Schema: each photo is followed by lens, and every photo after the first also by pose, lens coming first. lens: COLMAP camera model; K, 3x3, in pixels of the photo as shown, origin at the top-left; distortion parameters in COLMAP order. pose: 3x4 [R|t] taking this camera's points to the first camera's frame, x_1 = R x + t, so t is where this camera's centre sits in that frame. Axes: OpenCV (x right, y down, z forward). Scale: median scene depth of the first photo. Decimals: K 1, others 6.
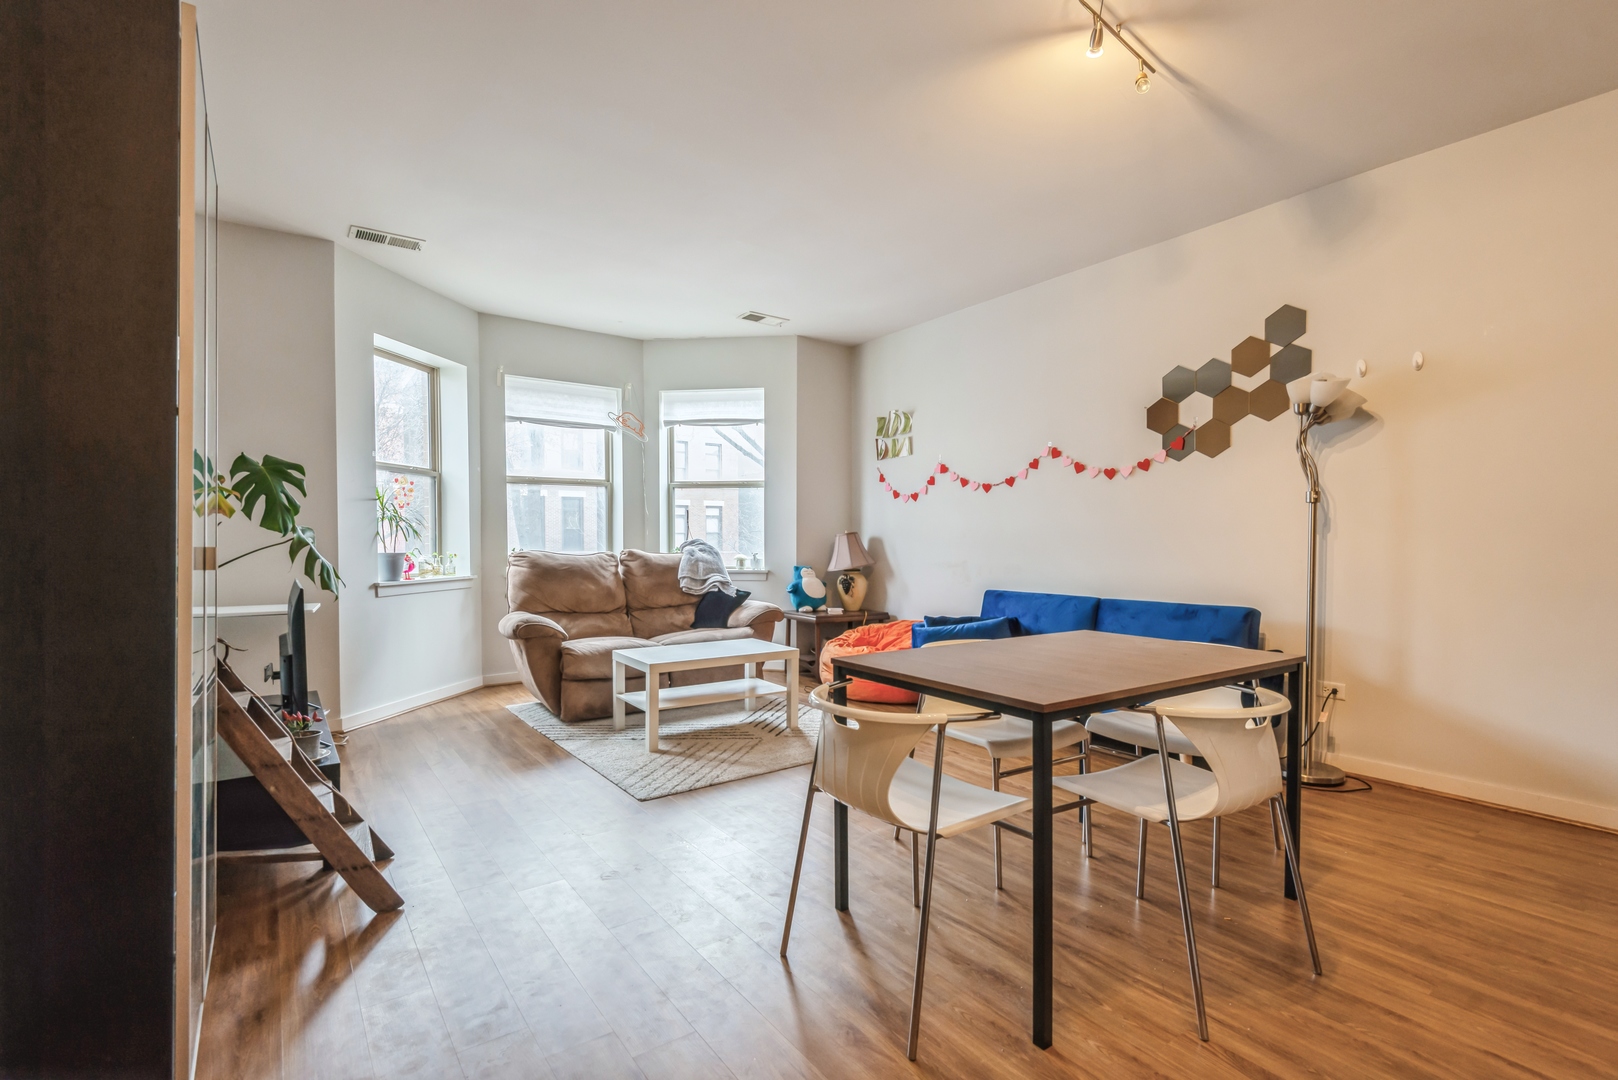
lens RADIAL K [[736.2, 0, 806.6], [0, 736.2, 547.2], [0, 0, 1]] dist [0.020888, -0.005137]
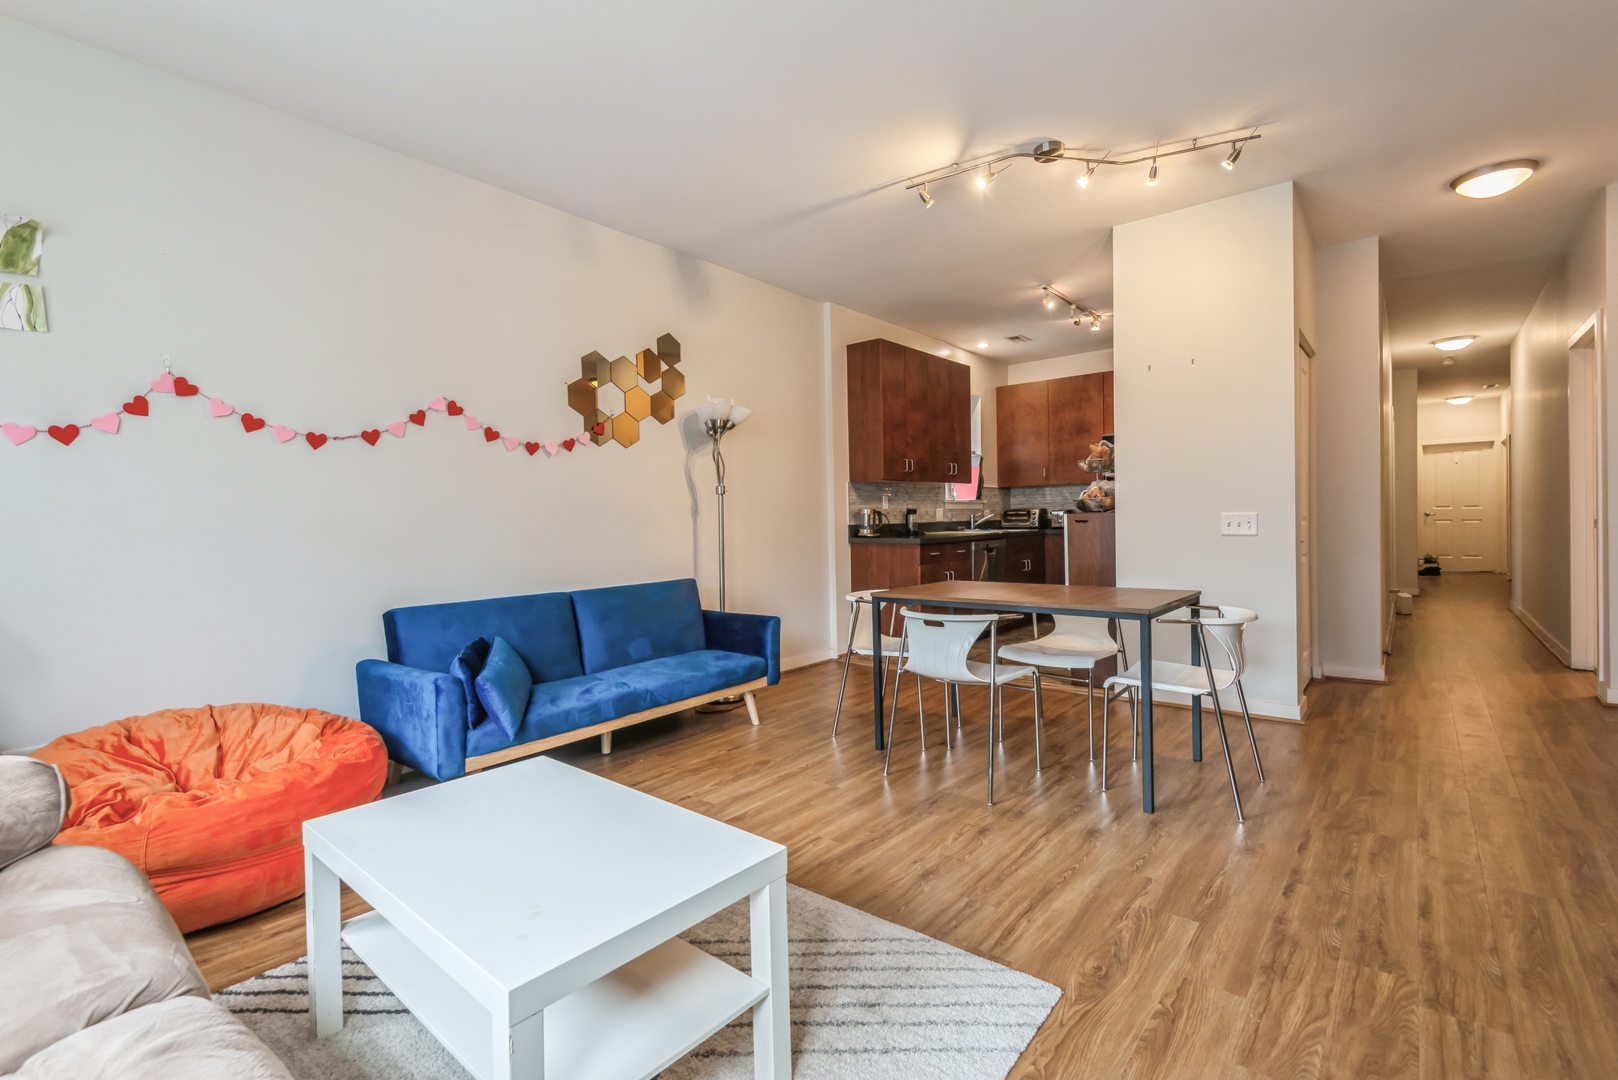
lens RADIAL K [[736.2, 0, 807.9], [0, 736.2, 539.1], [0, 0, 1]] dist [0.020888, -0.005137]
pose [[-0.295109, -0.023922, 0.955164, -0.533295], [0.027538, 0.999058, 0.033530, -0.016242], [-0.955067, 0.036198, -0.294172, 1.016349]]
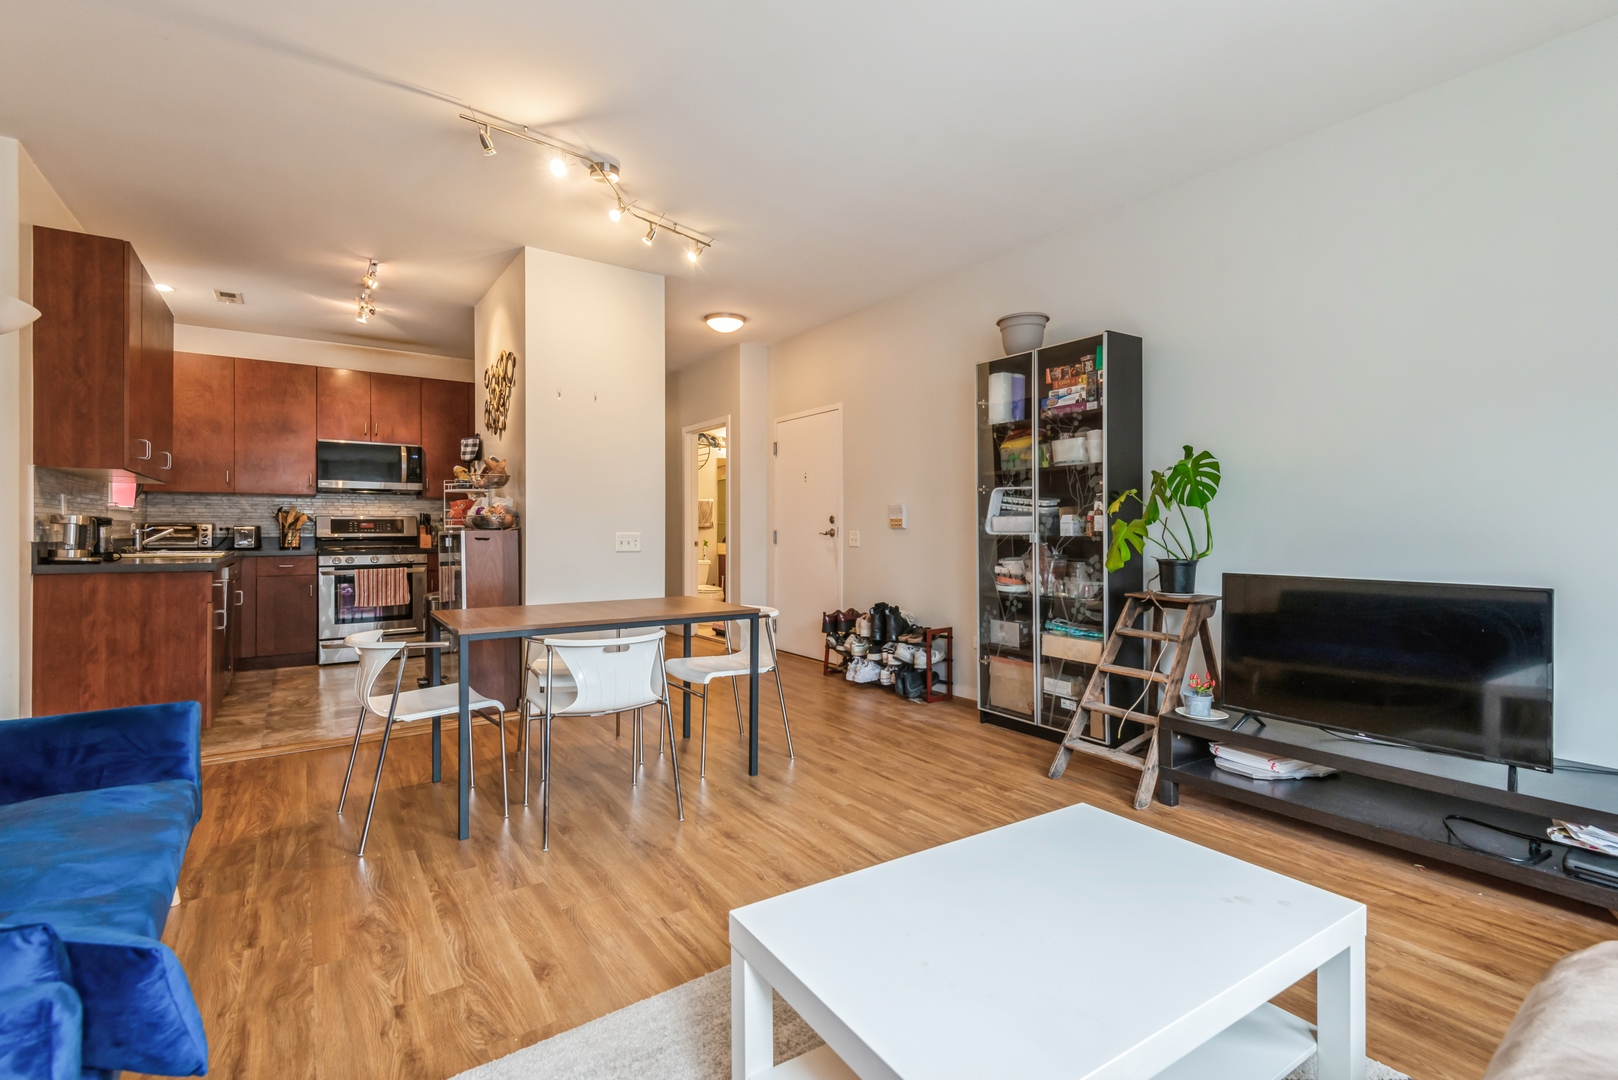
lens RADIAL K [[736.2, 0, 813.4], [0, 736.2, 537.8], [0, 0, 1]] dist [0.020888, -0.005137]
pose [[-0.999796, -0.003781, -0.019822, -0.036405], [-0.004116, 0.999848, 0.016928, -0.015607], [0.019755, 0.017006, -0.999660, 1.345294]]
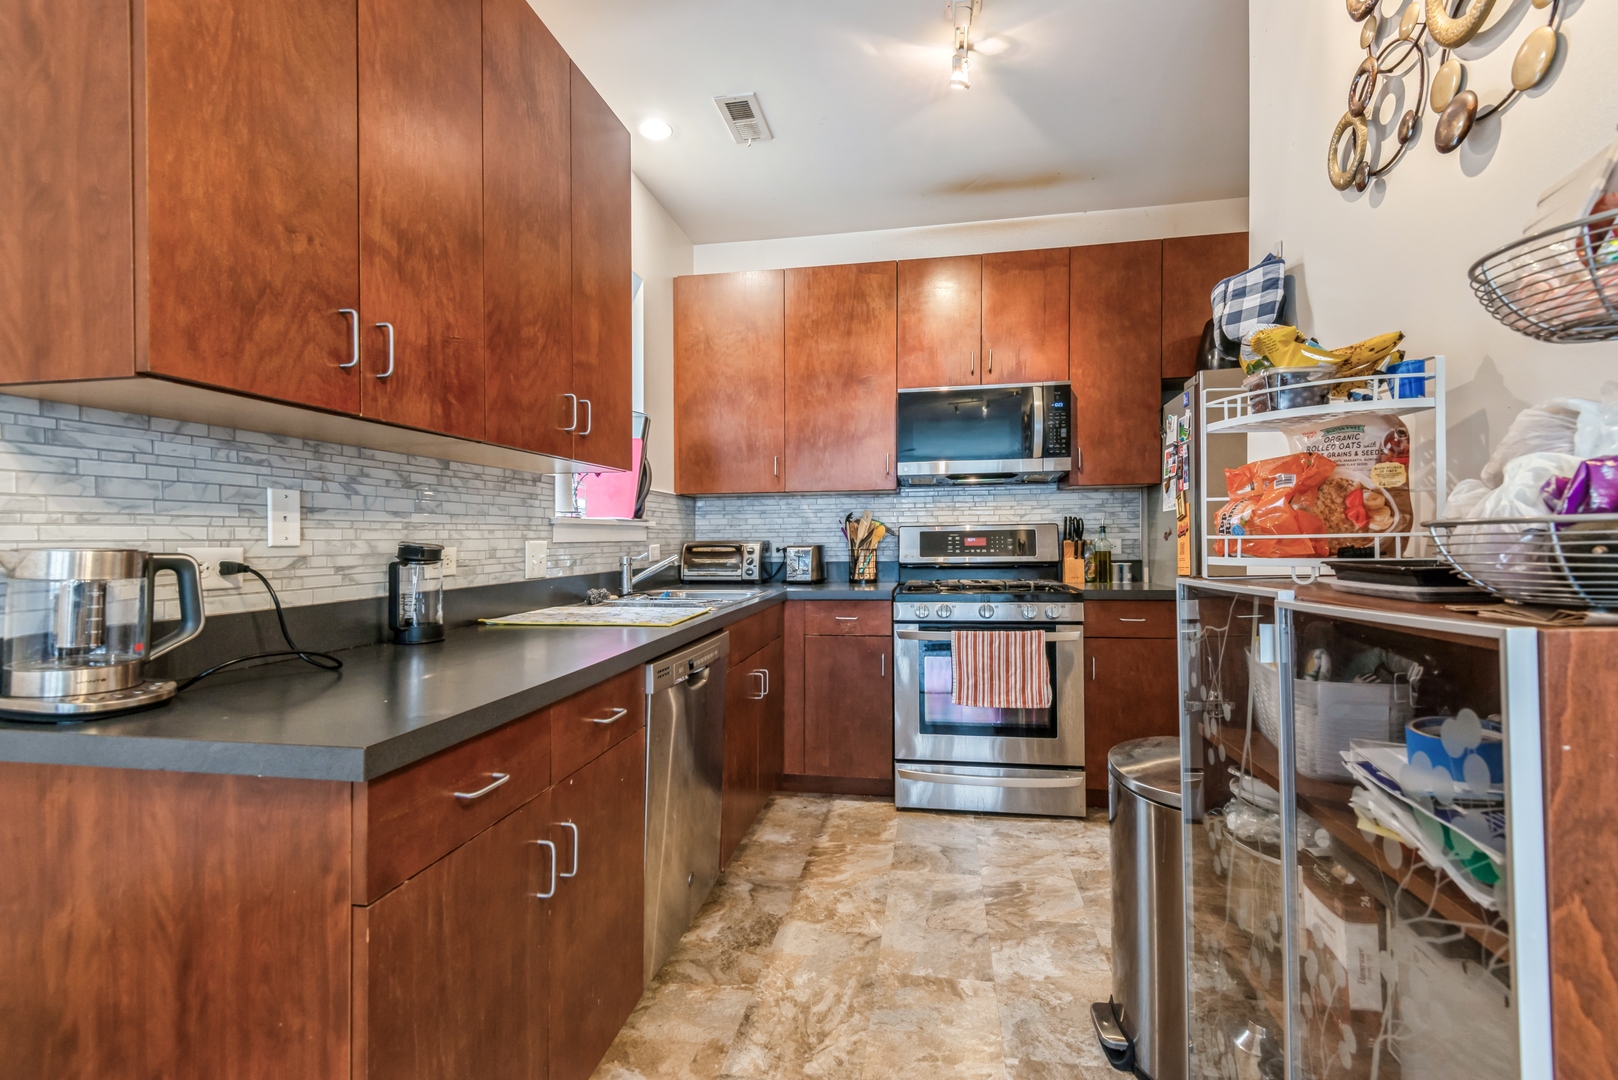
lens RADIAL K [[736.2, 0, 798.0], [0, 736.2, 535.3], [0, 0, 1]] dist [0.020888, -0.005137]
pose [[-0.712226, 0.002555, 0.701945, 0.427906], [0.009720, 0.999933, 0.006223, -0.026997], [-0.701883, 0.011255, -0.712204, 0.502975]]
